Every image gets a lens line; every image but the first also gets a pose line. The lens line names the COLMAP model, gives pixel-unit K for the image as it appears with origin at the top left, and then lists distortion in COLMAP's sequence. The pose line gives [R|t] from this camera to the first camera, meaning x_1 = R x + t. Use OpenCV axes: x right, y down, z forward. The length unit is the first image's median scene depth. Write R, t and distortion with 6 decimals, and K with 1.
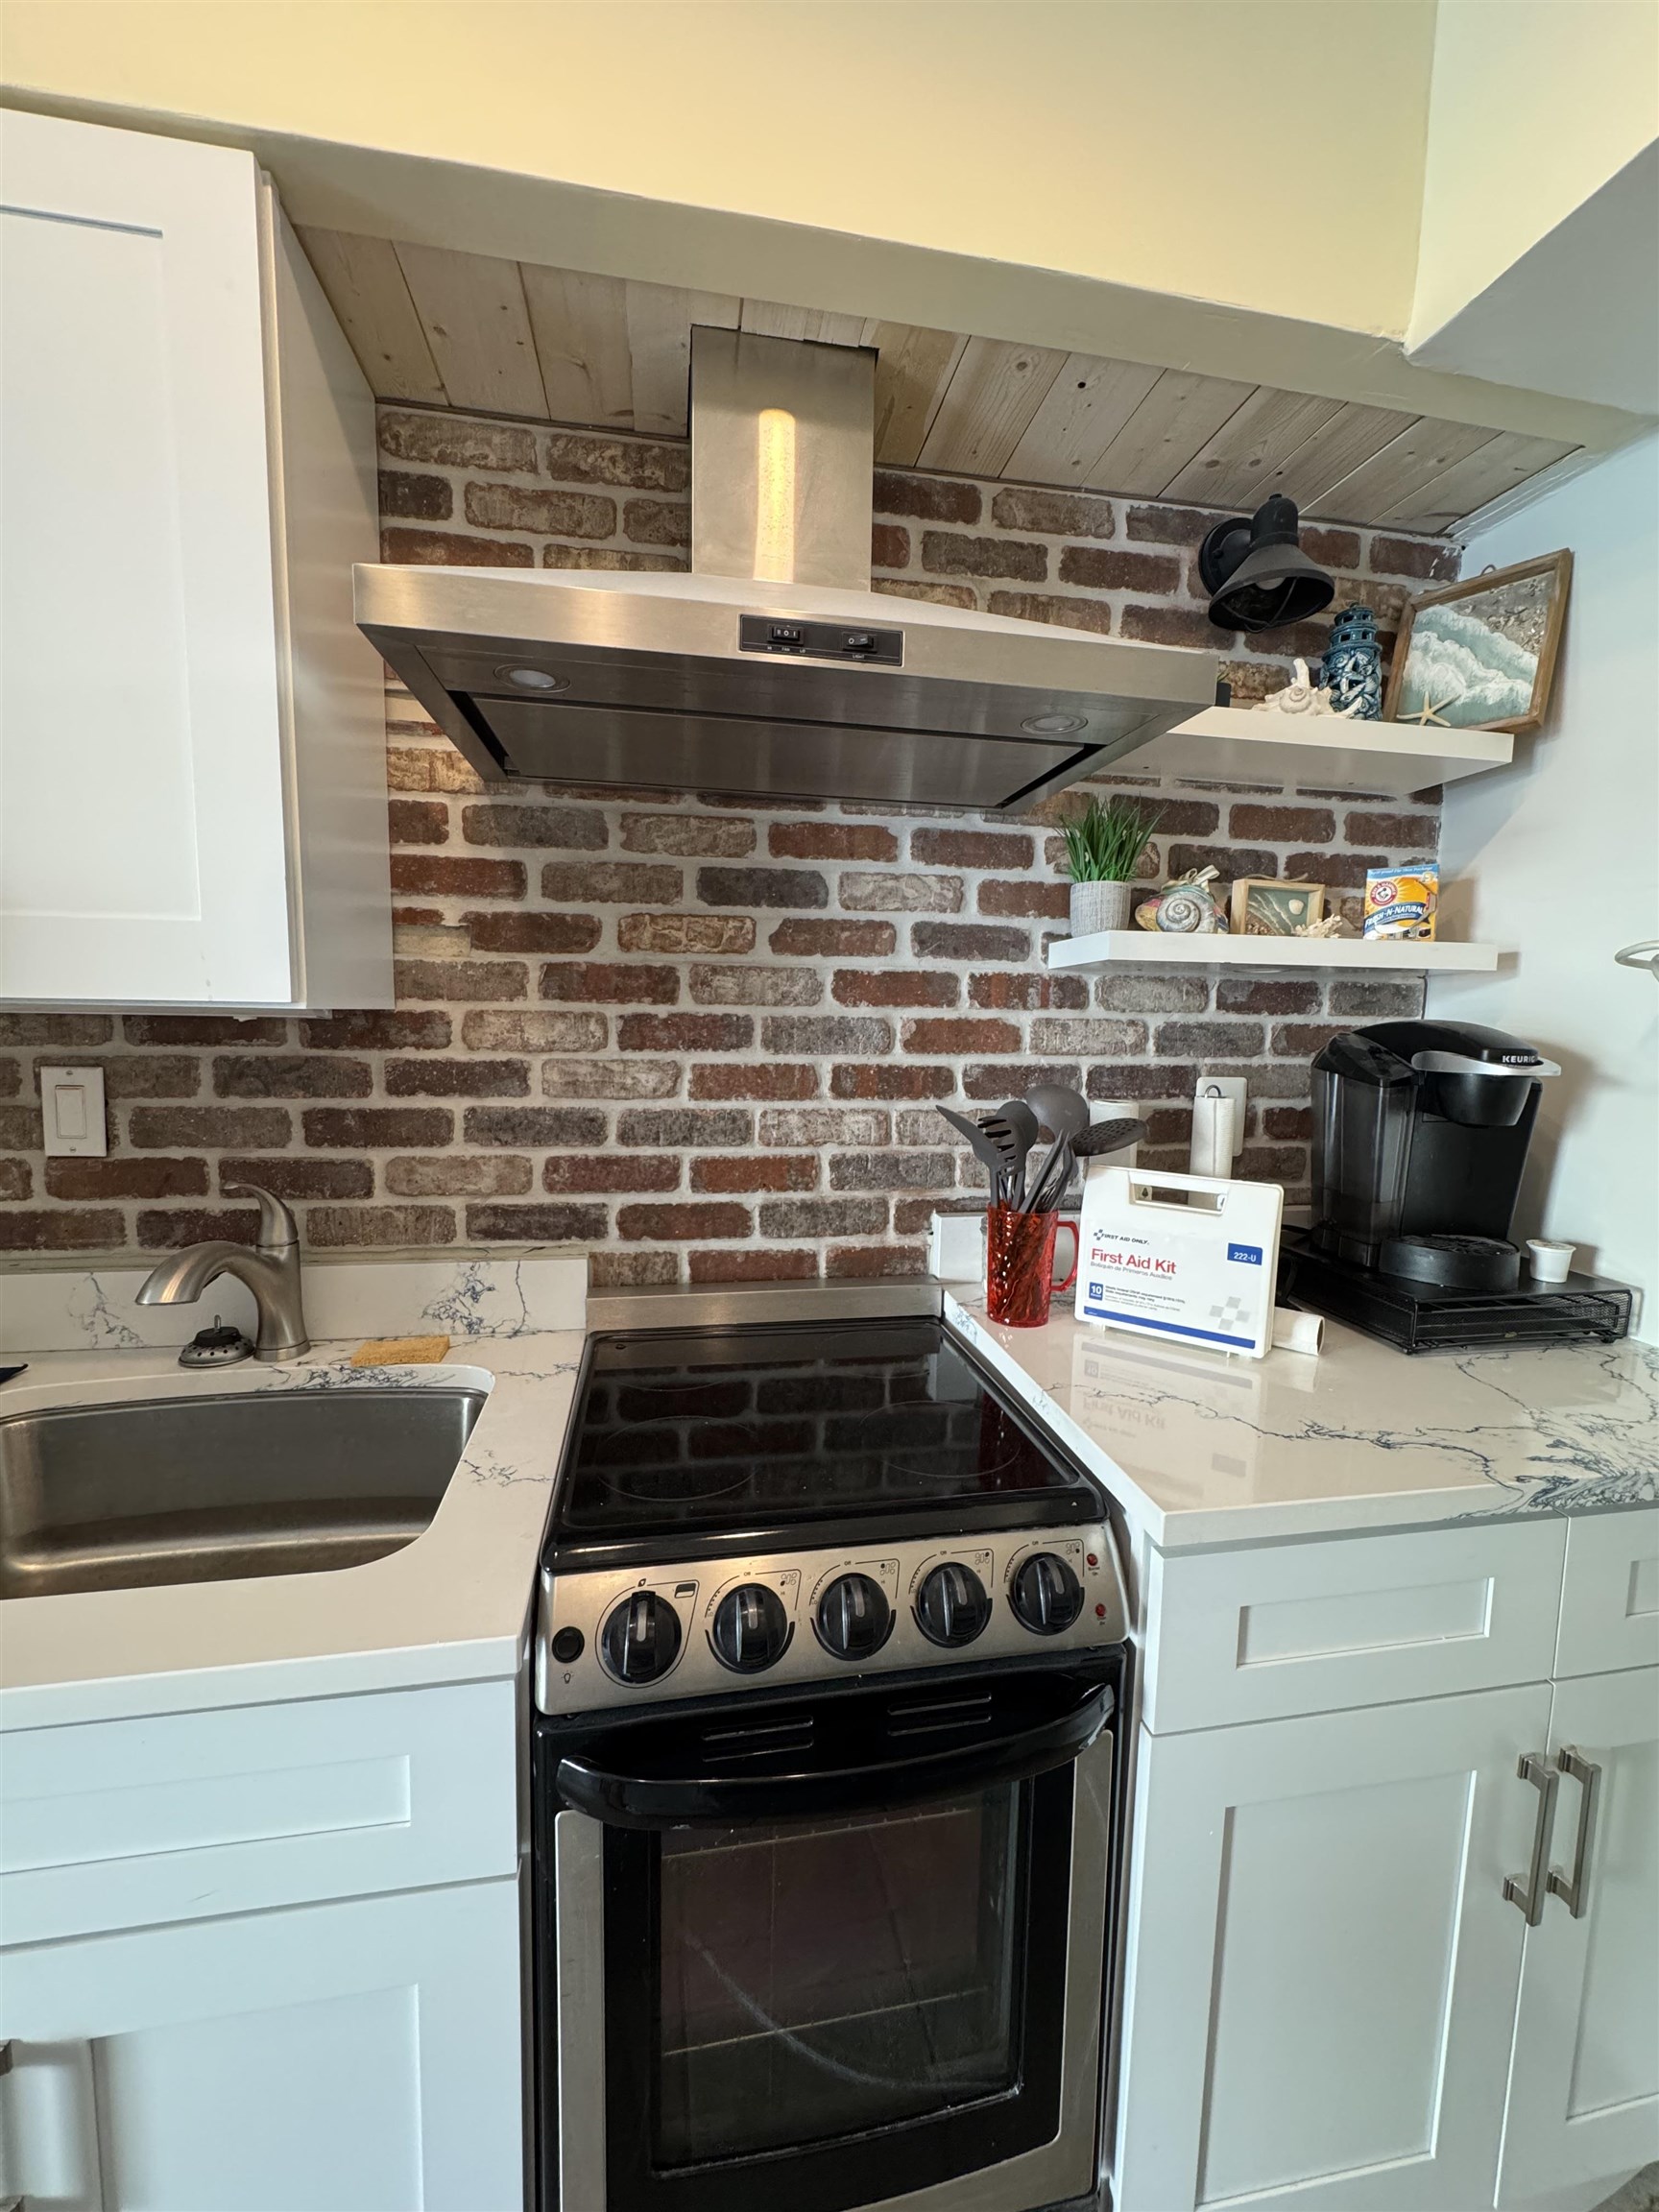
lens RADIAL K [[882.2, 0, 828.7], [0, 882.2, 1105.4], [0, 0, 1]] dist [-0.003909, 0.001485]
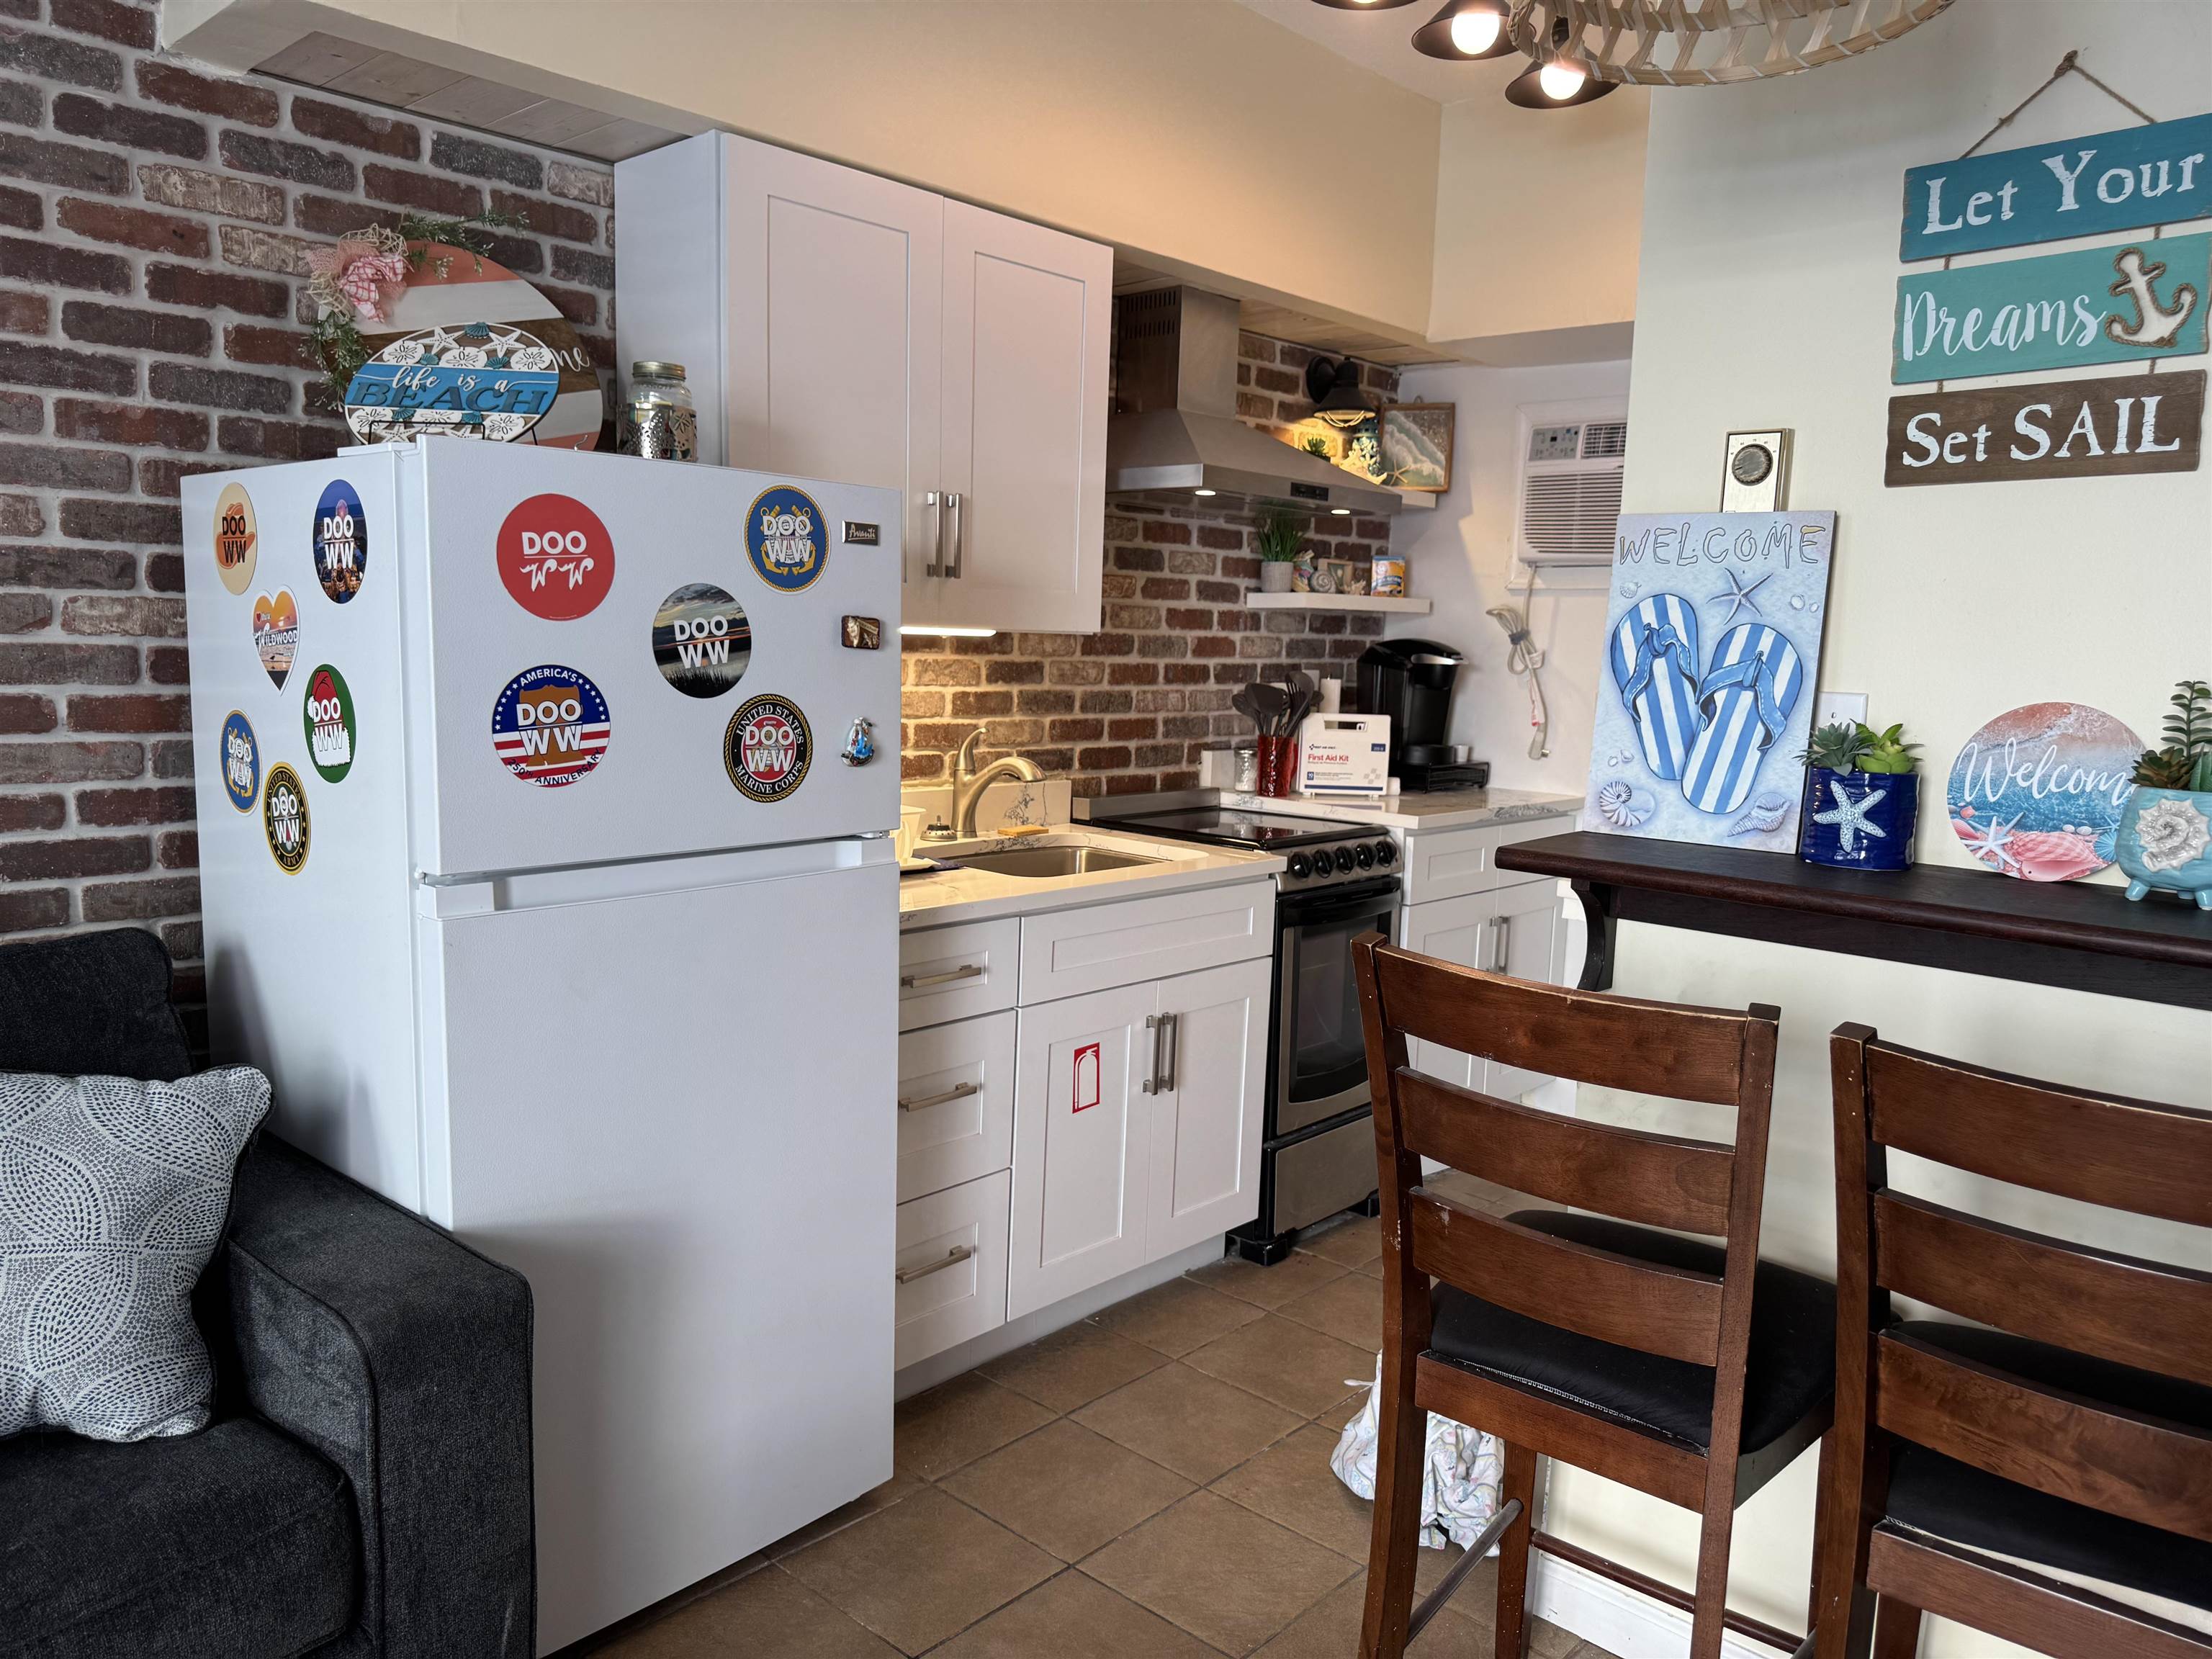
lens RADIAL K [[1558.2, 0, 1090.7], [0, 1558.2, 843.0], [0, 0, 1]] dist [0.090929, -0.114157]
pose [[0.799448, -0.073930, 0.596168, -1.959301], [0.042251, 0.996861, 0.066963, 0.092418], [-0.599247, -0.028345, 0.800062, -1.355127]]
